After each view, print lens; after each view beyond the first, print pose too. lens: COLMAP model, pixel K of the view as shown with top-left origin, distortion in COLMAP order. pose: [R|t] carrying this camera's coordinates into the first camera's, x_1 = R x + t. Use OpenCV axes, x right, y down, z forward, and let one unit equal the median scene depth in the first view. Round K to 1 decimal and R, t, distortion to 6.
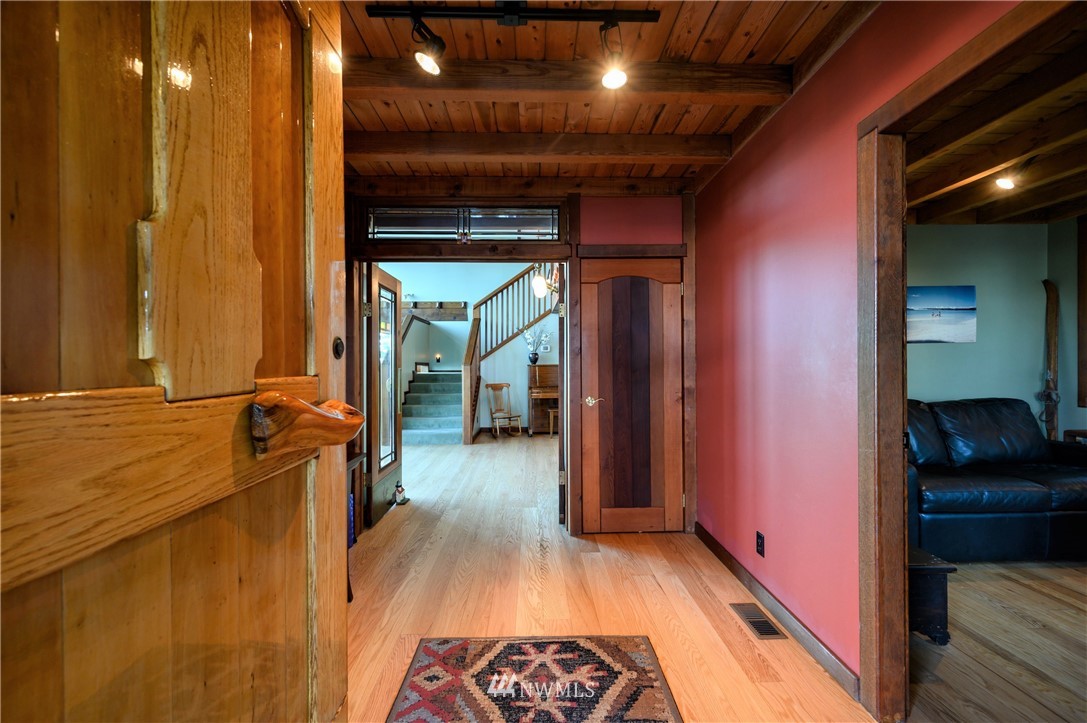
lens RADIAL K [[427.6, 0, 540.5], [0, 427.6, 363.6], [0, 0, 1]] dist [-0.000230, 0.000264]
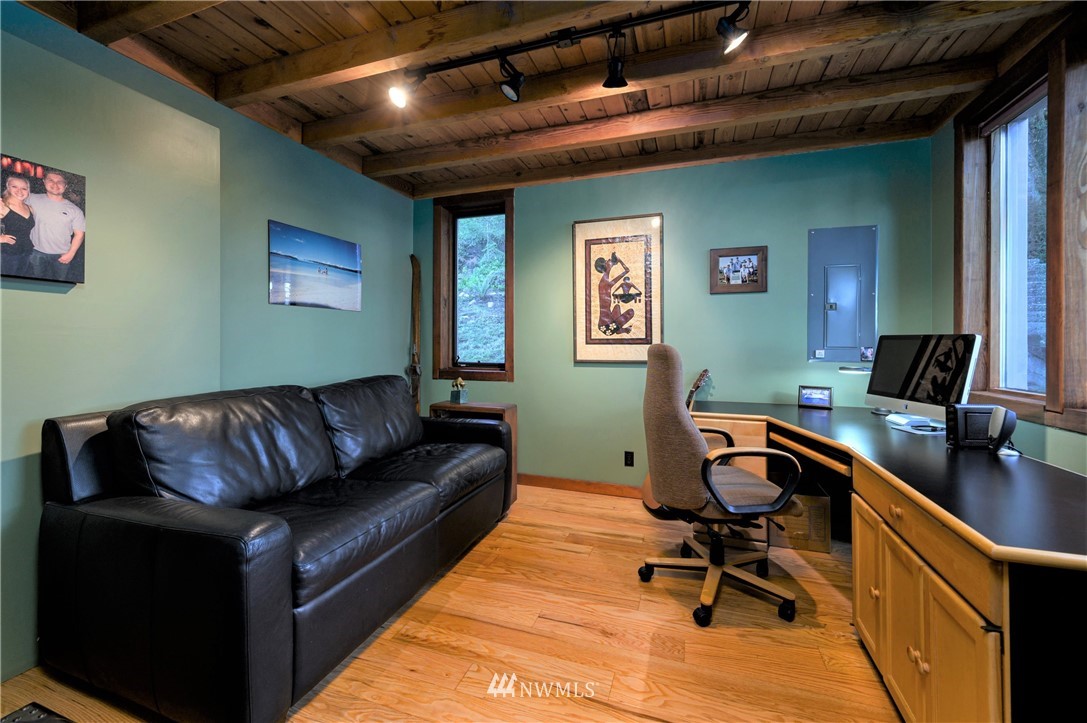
lens RADIAL K [[439.0, 0, 543.0], [0, 439.0, 345.9], [0, 0, 1]] dist [-0.000583, 0.000030]
pose [[0.350120, 0.004930, 0.936692, 0.396305], [-0.005578, 0.999979, -0.003178, 0.025135], [-0.936688, -0.004112, 0.350140, 0.428729]]
